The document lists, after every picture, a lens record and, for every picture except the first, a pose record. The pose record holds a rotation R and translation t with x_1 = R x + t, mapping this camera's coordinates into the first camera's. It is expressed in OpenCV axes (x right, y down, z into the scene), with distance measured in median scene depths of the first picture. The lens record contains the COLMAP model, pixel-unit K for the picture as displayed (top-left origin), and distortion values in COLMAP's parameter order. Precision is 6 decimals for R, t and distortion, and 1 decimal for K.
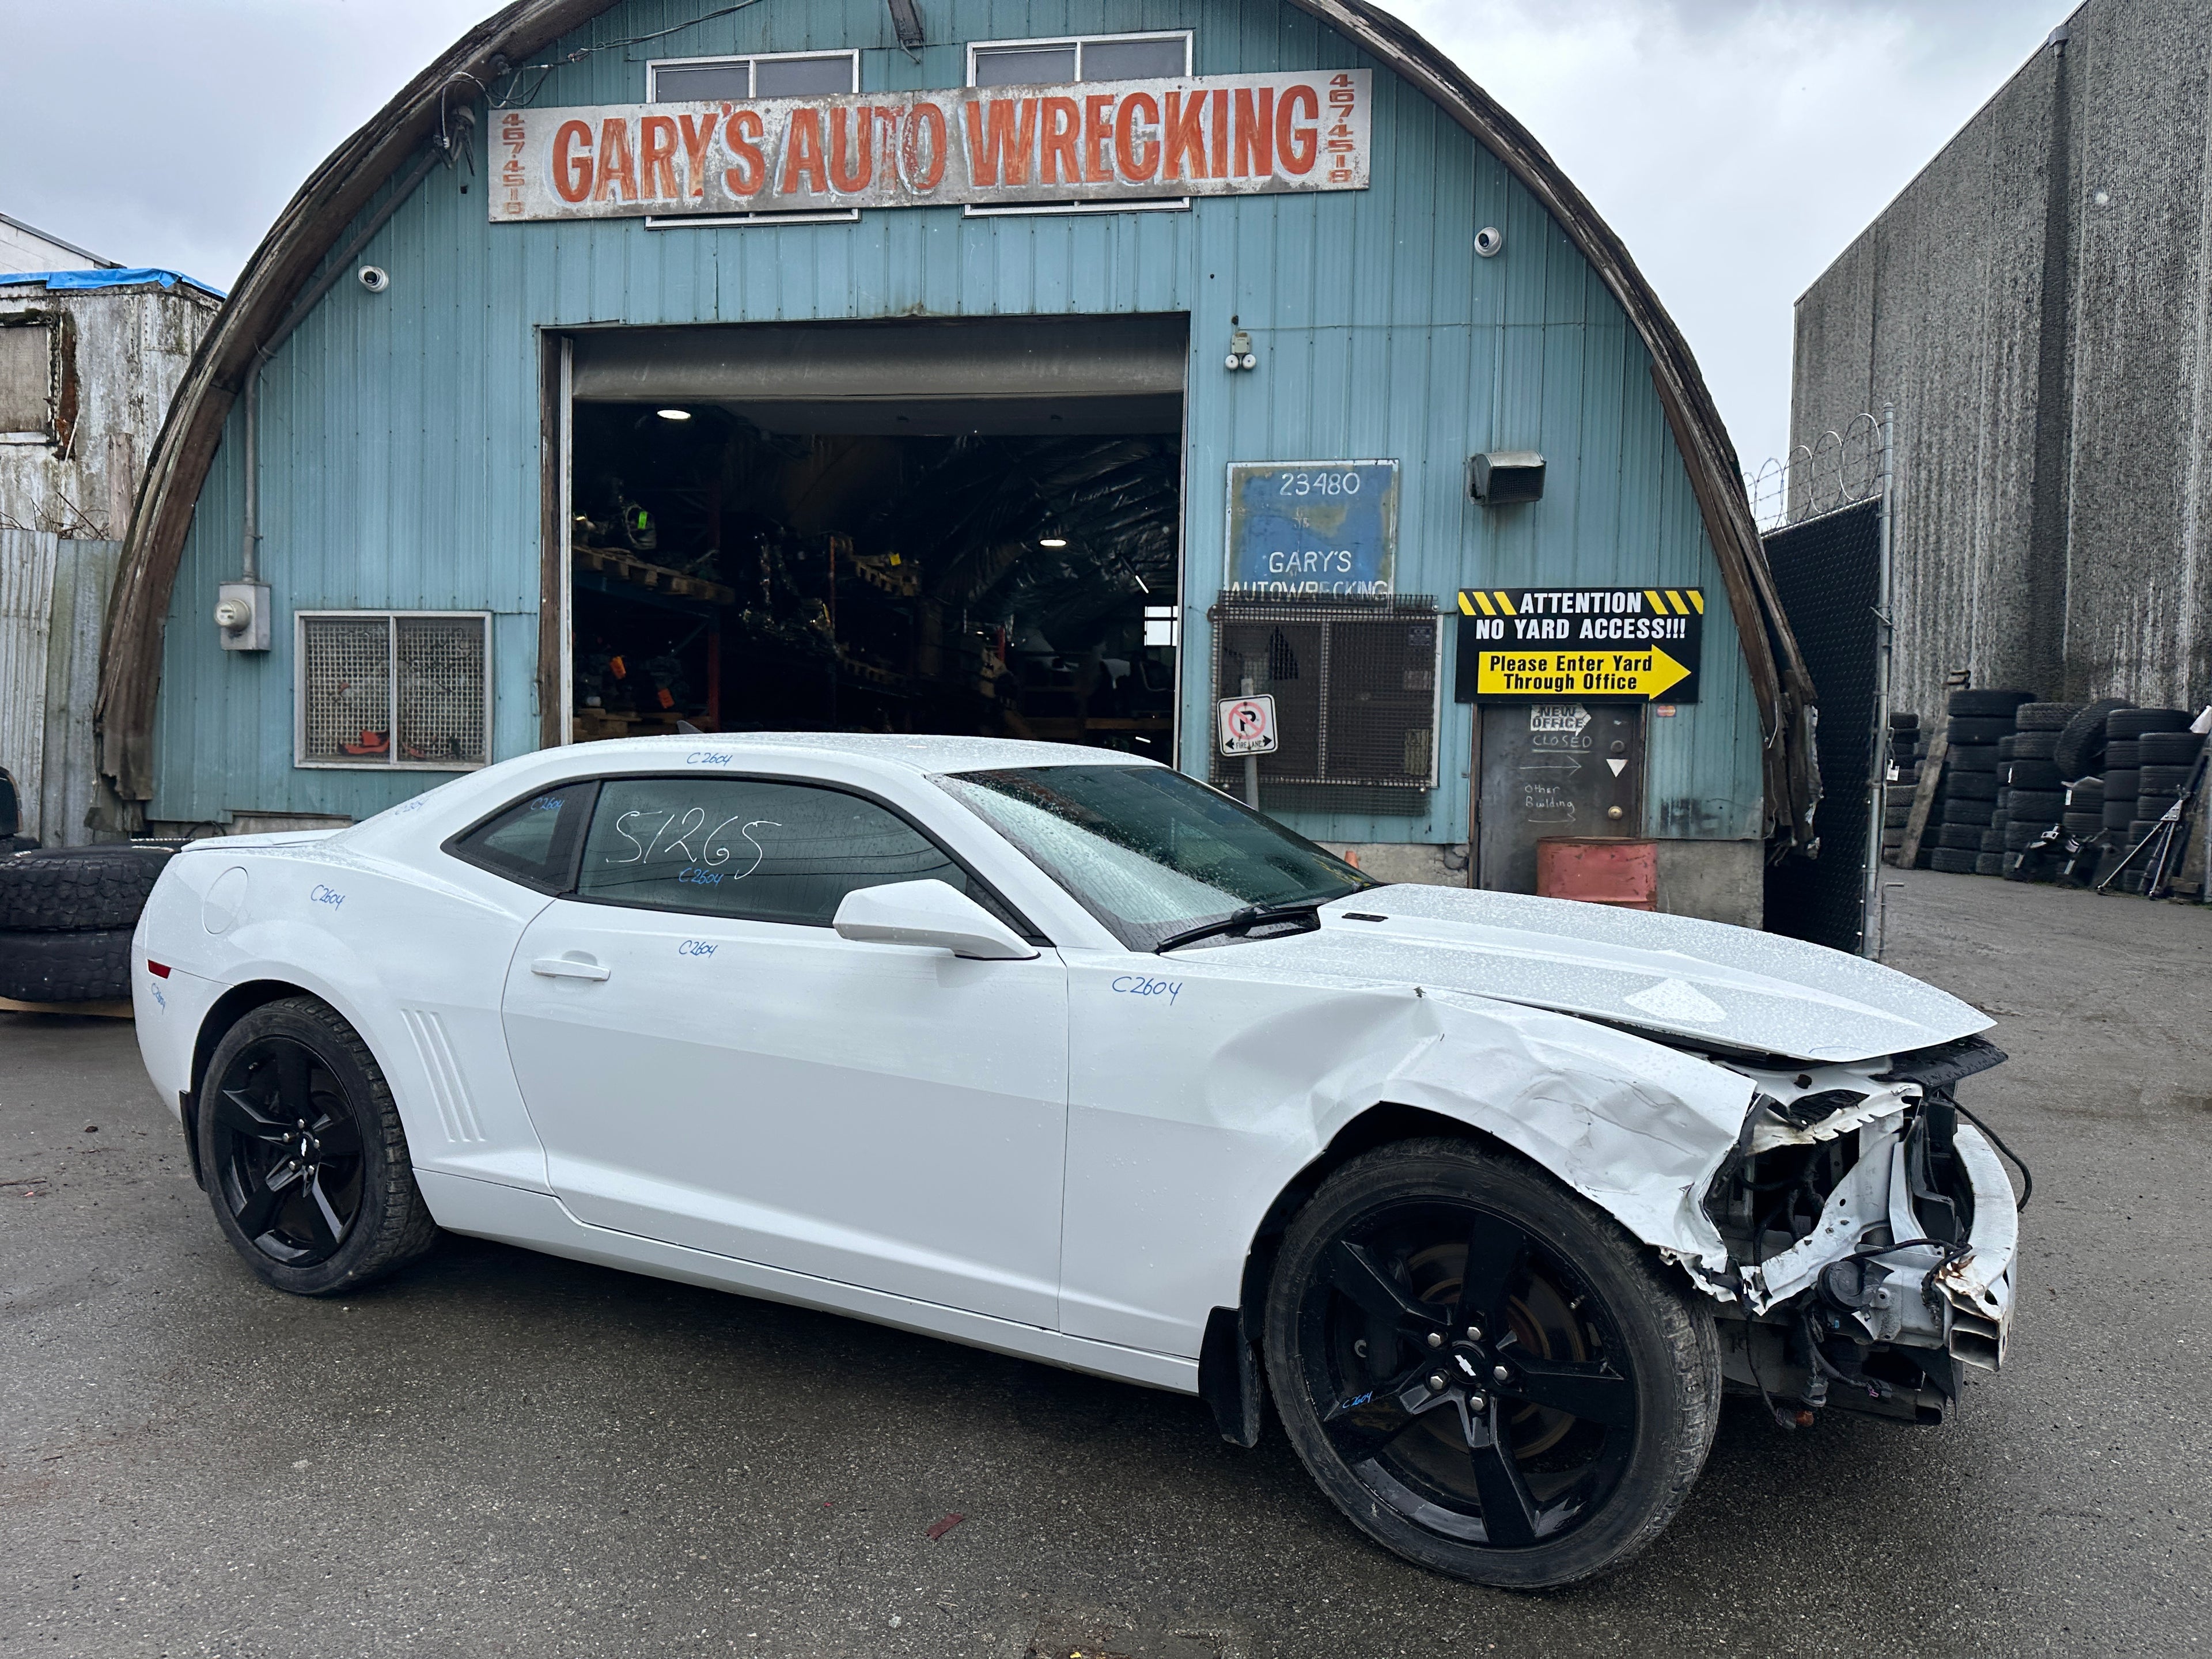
lens RADIAL K [[1538.4, 0, 1105.9], [0, 1538.4, 849.4], [0, 0, 1]] dist [0.054209, -0.071430]
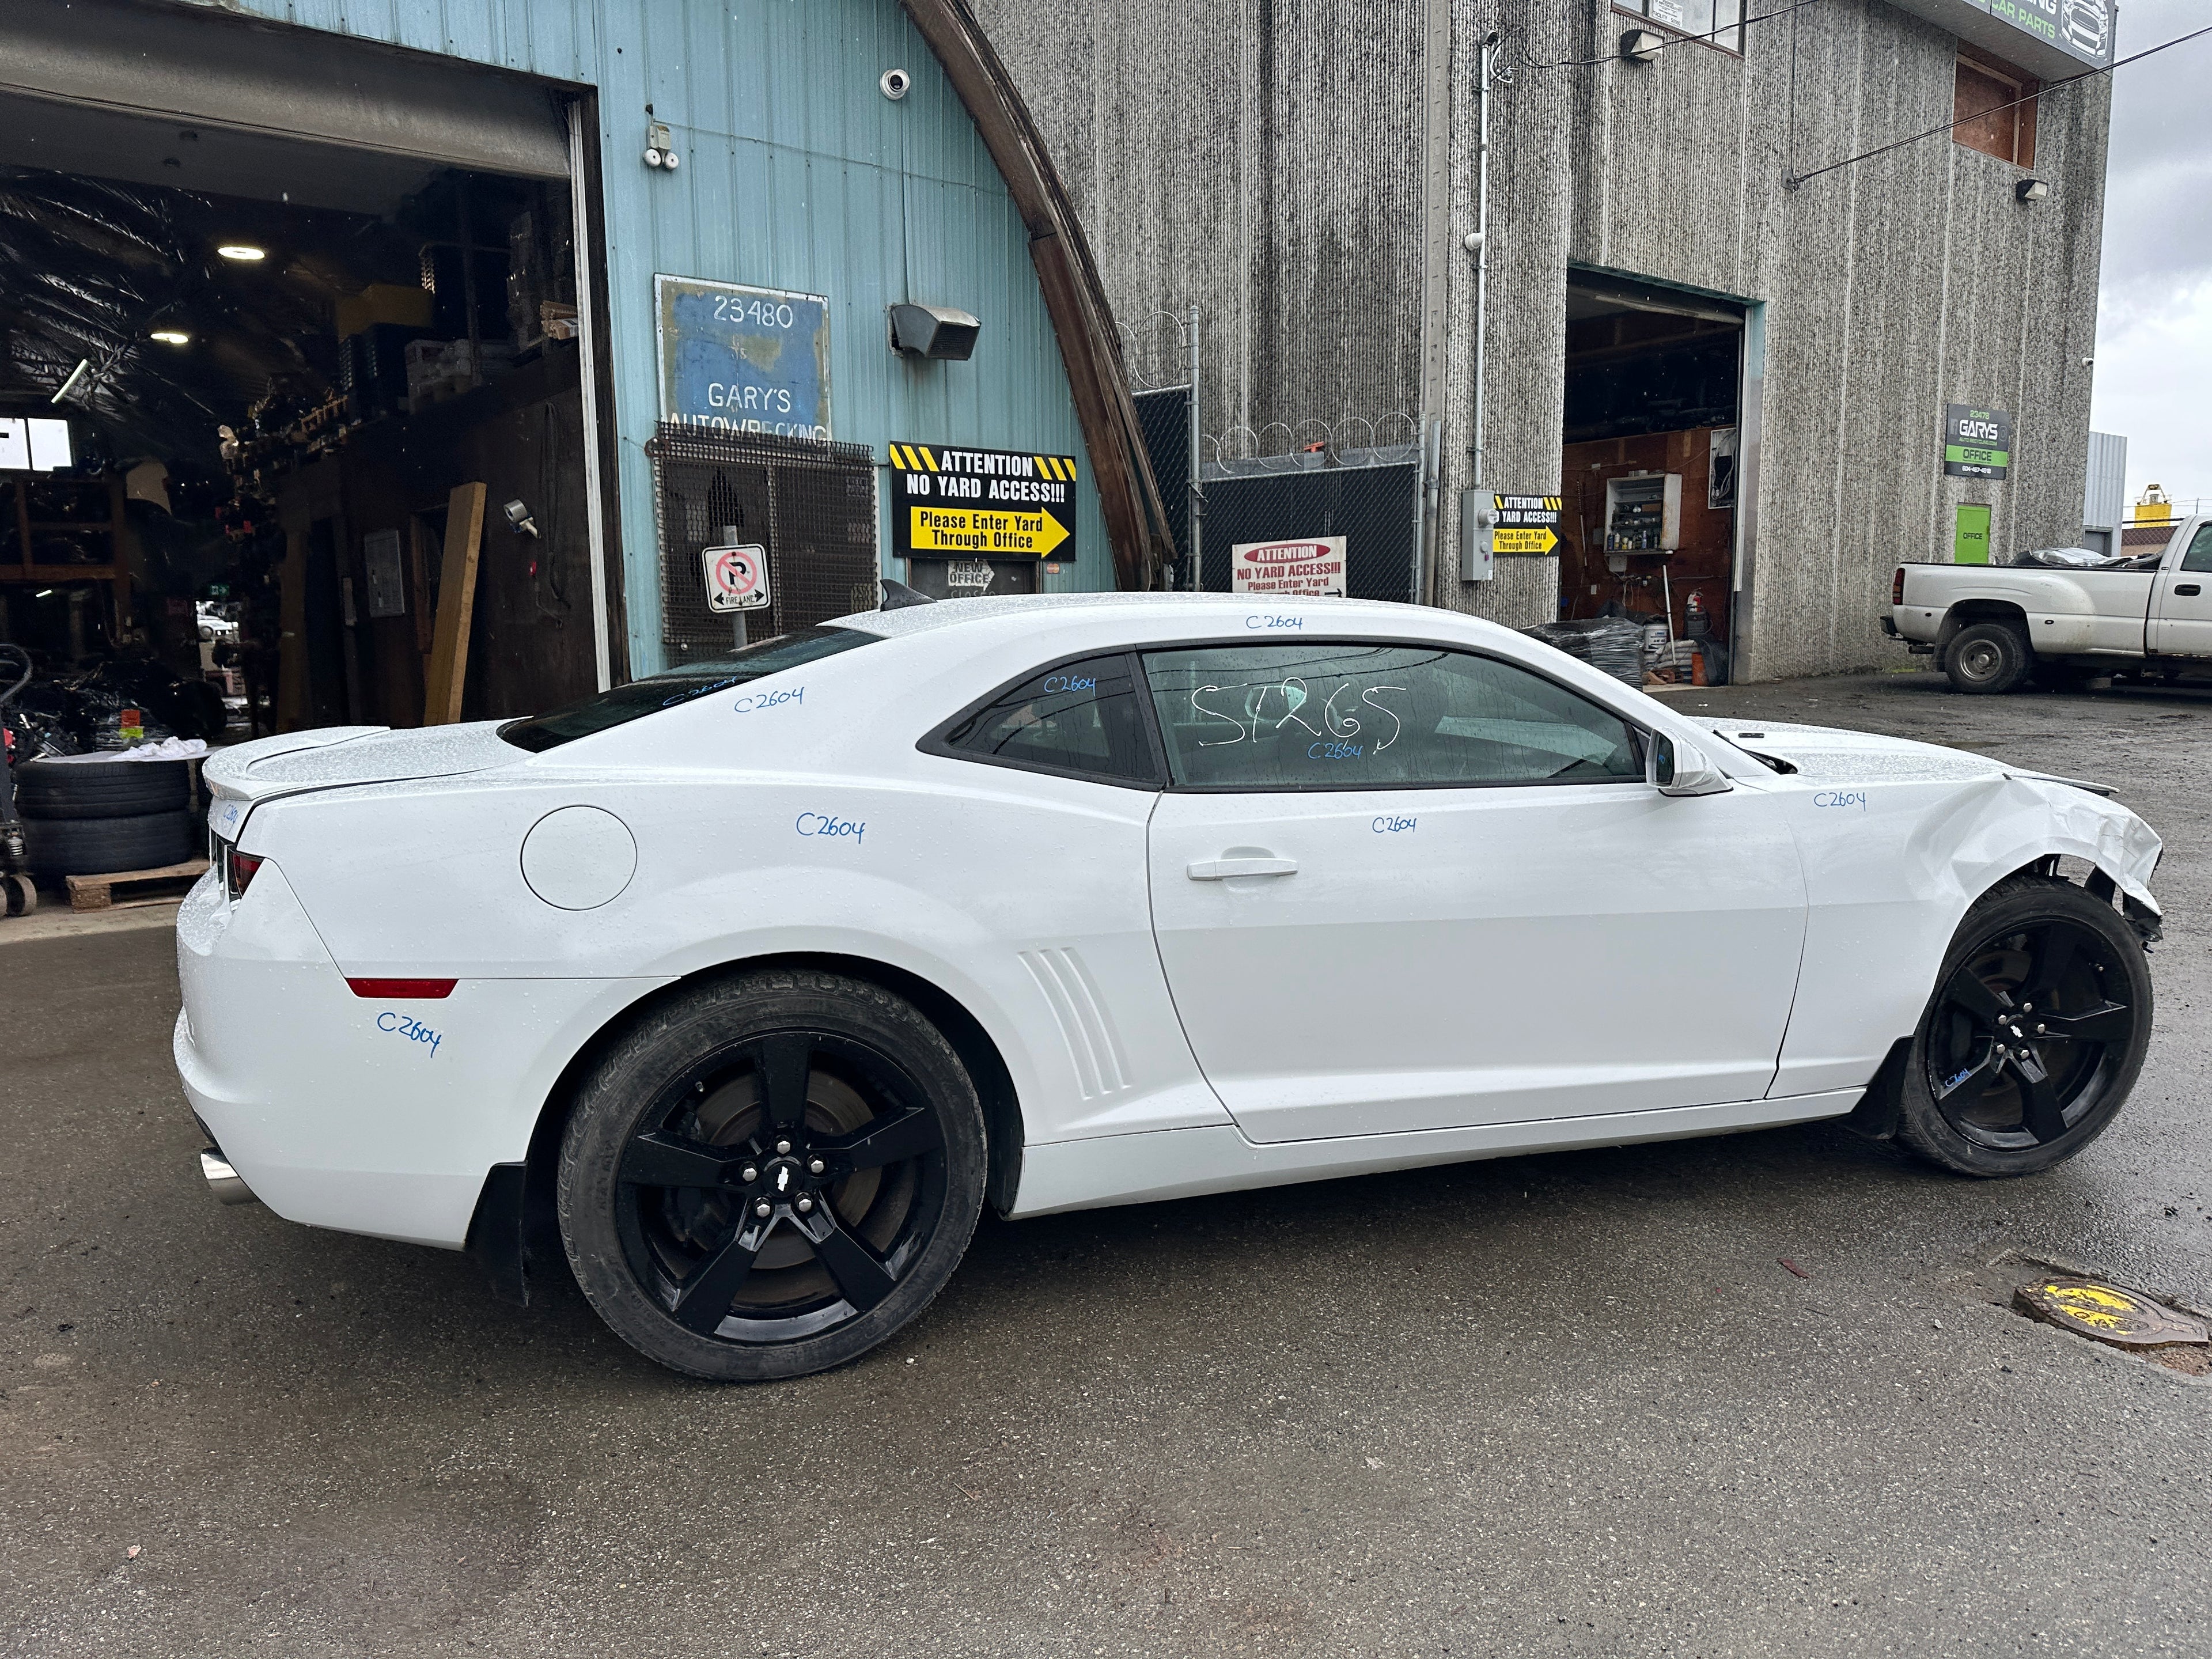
lens RADIAL K [[1550.6, 0, 1112.7], [0, 1550.6, 863.1], [0, 0, 1]] dist [0.028144, -0.032486]
pose [[0.696165, -0.130041, 0.706005, -0.417271], [0.058479, 0.990461, 0.124772, -0.016070], [-0.715496, -0.045576, 0.697129, 0.184019]]
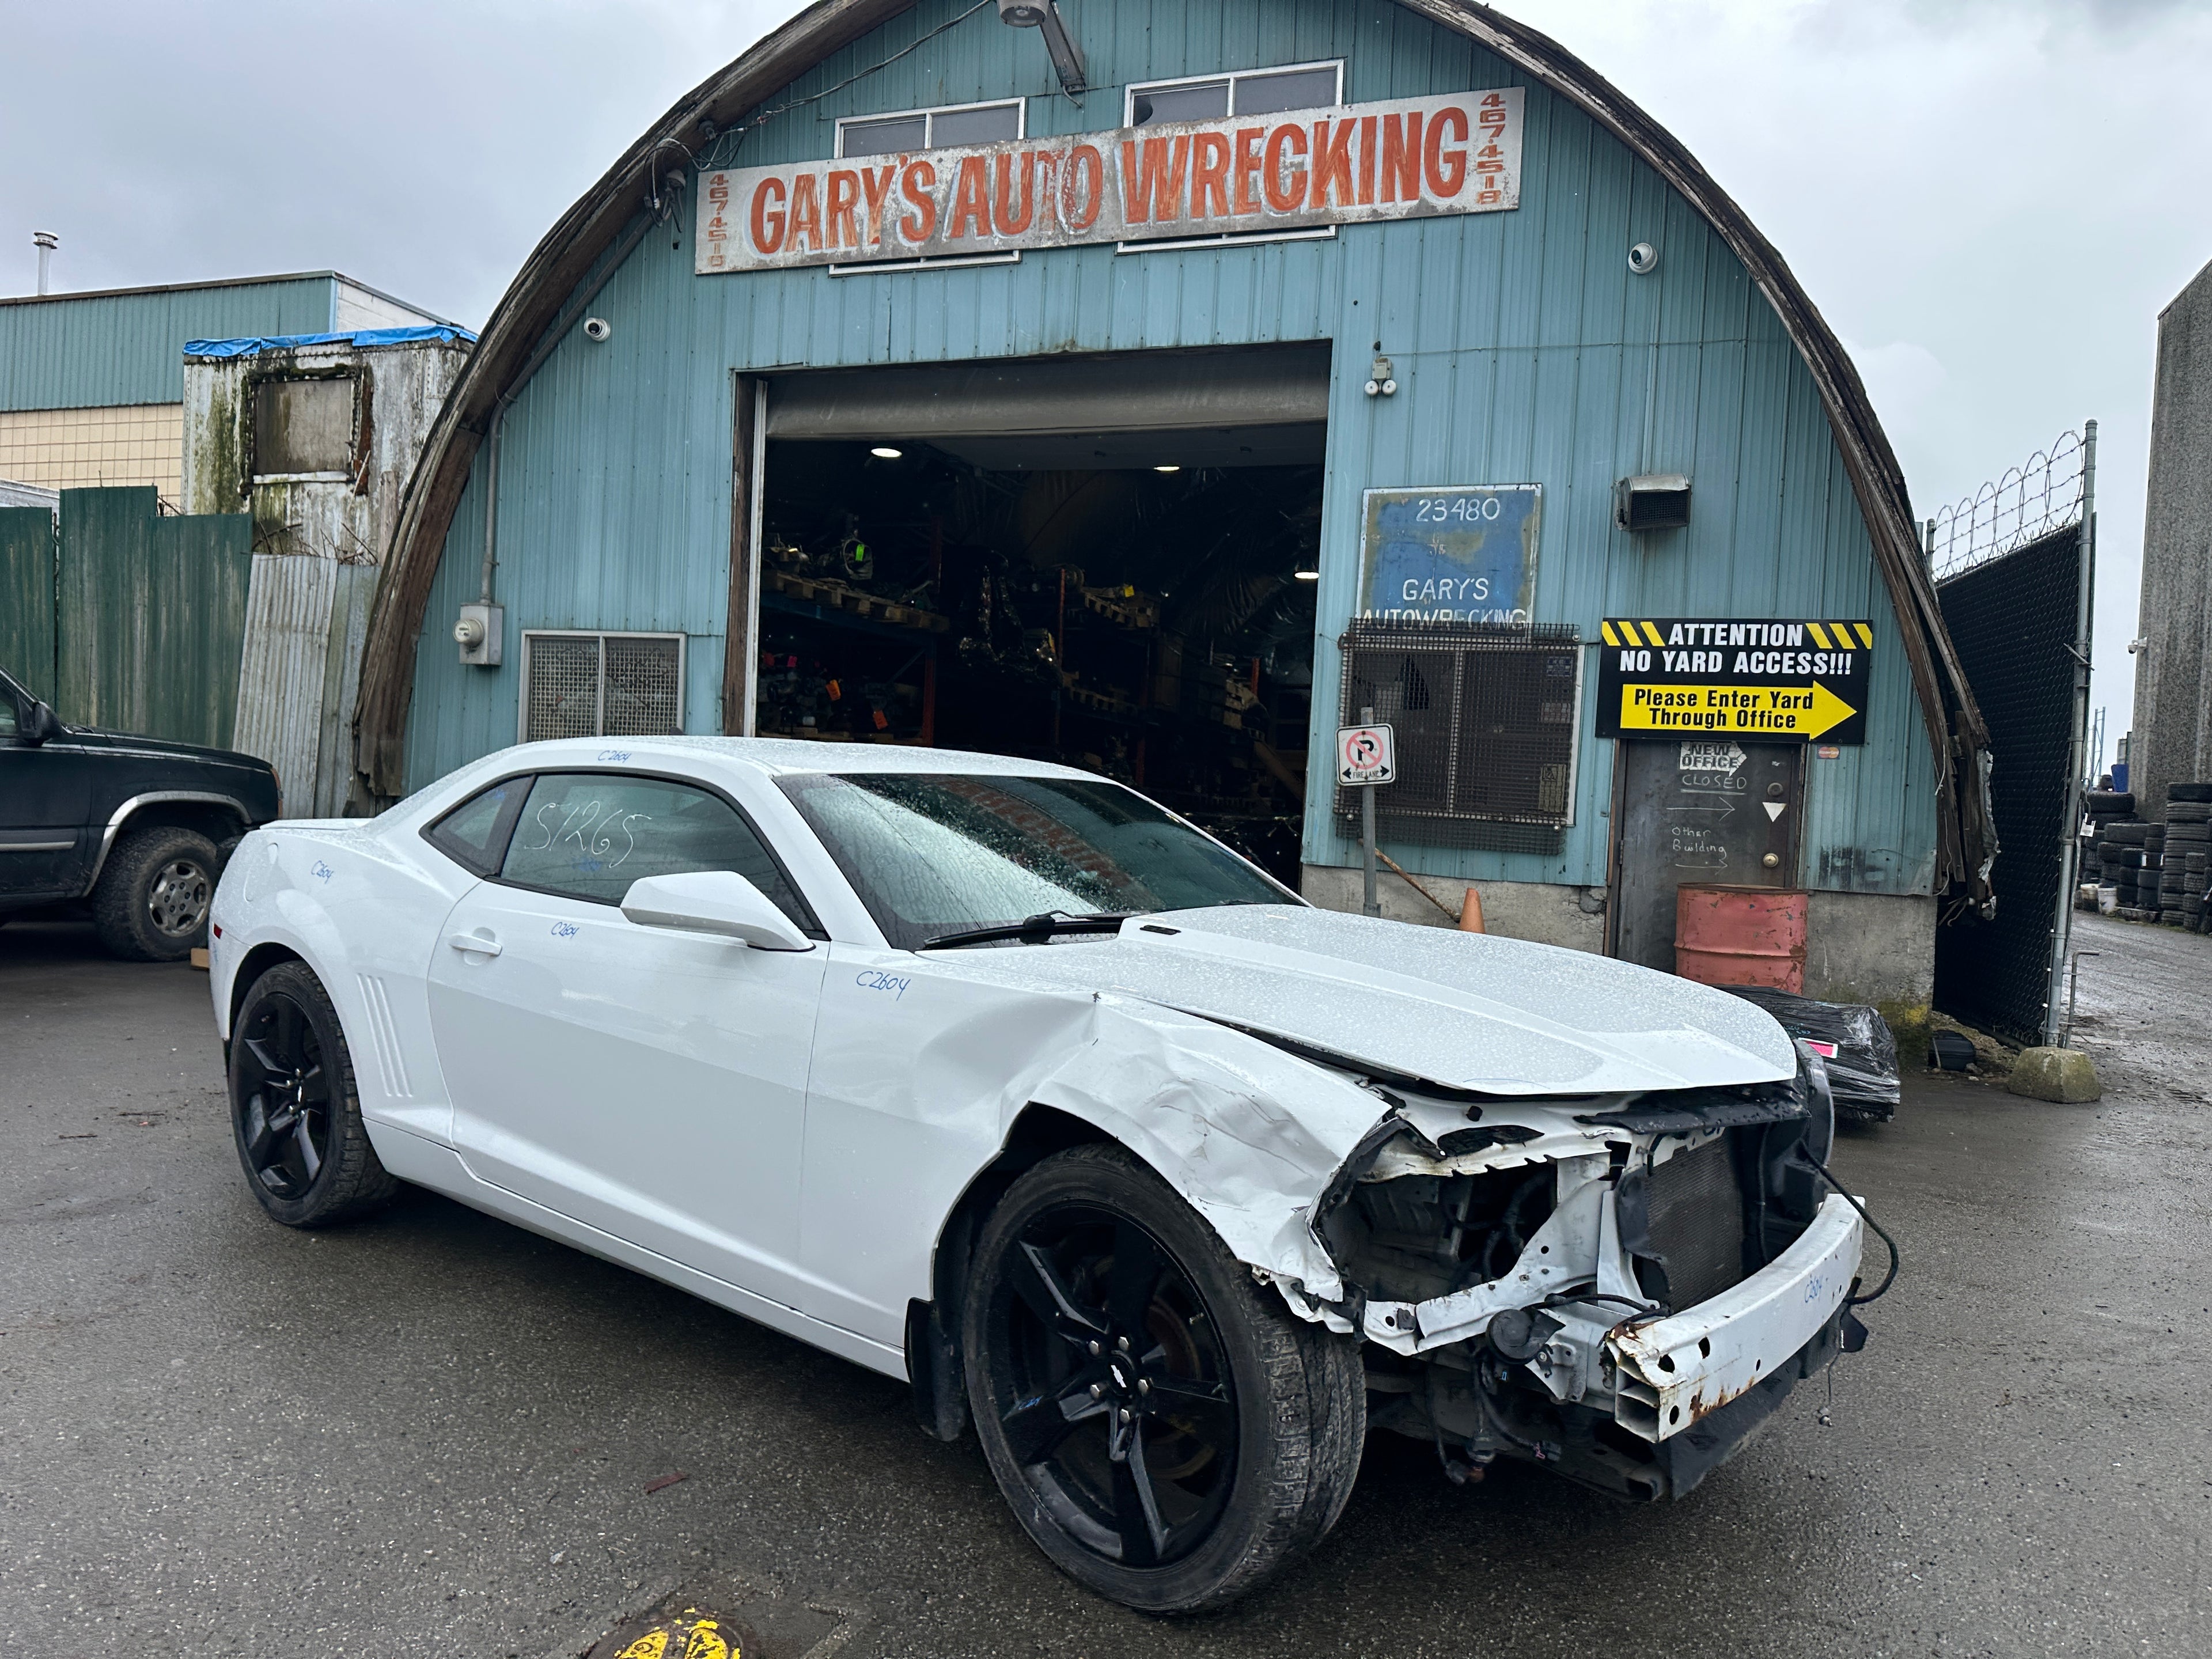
lens RADIAL K [[1538.4, 0, 1101.4], [0, 1538.4, 844.7], [0, 0, 1]] dist [0.054209, -0.071430]
pose [[0.978765, 0.039093, -0.201226, 0.124151], [-0.044240, 0.998797, -0.021143, 0.004631], [0.200157, 0.029596, 0.979317, 0.006559]]
